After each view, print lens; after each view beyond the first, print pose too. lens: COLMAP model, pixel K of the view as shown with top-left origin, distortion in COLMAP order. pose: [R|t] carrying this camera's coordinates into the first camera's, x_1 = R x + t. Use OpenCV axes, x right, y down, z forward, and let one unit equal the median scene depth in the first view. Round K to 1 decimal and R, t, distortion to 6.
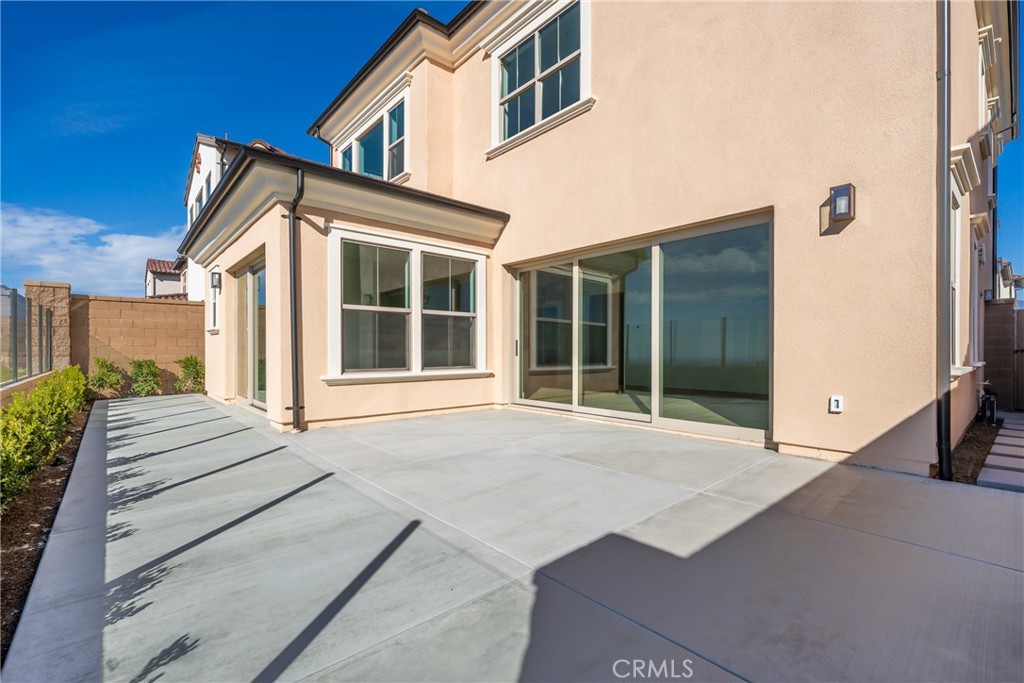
lens RADIAL K [[434.1, 0, 507.4], [0, 434.1, 349.1], [0, 0, 1]] dist [-0.006021, 0.000182]
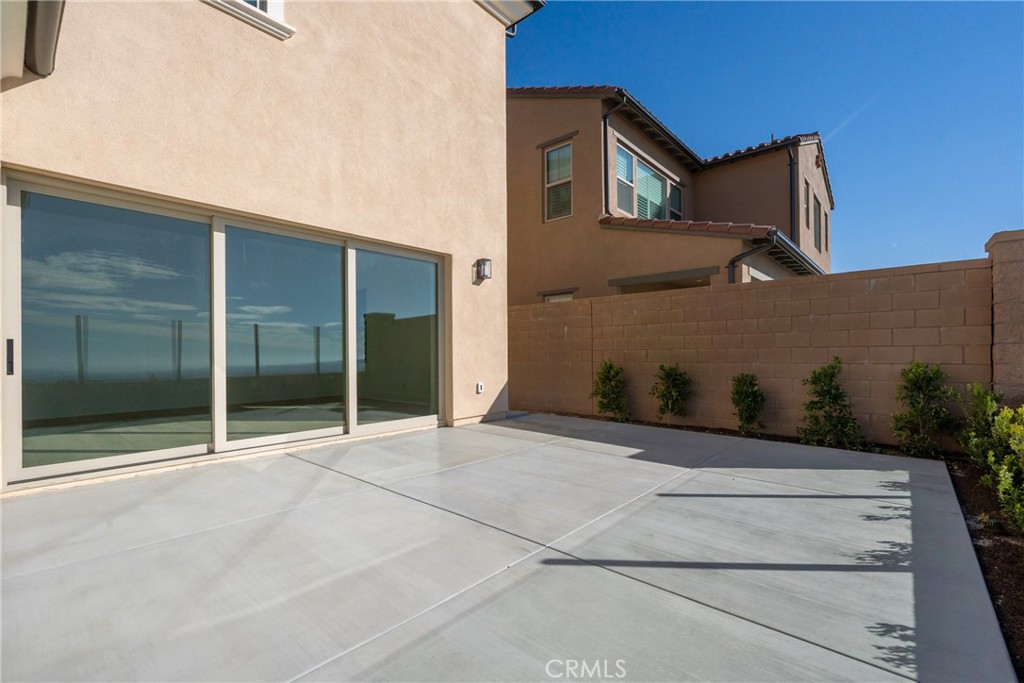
lens RADIAL K [[434.1, 0, 528.7], [0, 434.1, 355.9], [0, 0, 1]] dist [-0.006021, 0.000182]
pose [[-0.112026, -0.003267, 0.993700, -0.461107], [0.009602, 0.999944, 0.004370, -0.000502], [-0.993659, 0.010031, -0.111989, 0.503743]]
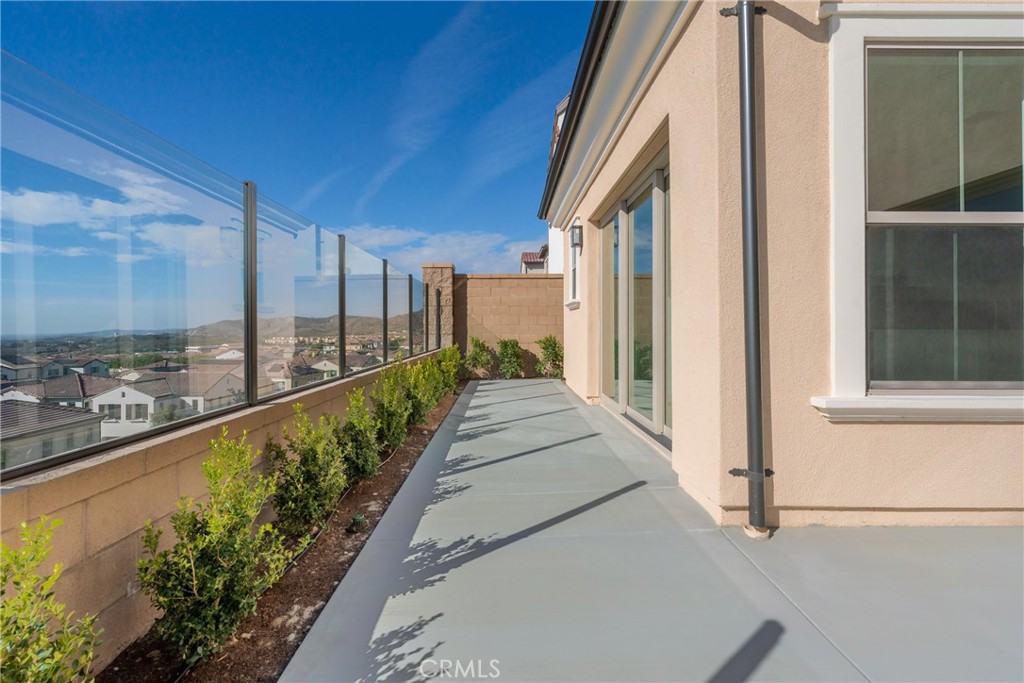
lens RADIAL K [[434.1, 0, 507.3], [0, 434.1, 325.4], [0, 0, 1]] dist [-0.006021, 0.000182]
pose [[0.742531, -0.001532, -0.669810, -0.271657], [-0.003150, 0.999978, -0.005779, 0.000064], [0.669804, 0.006401, 0.742510, 0.379676]]
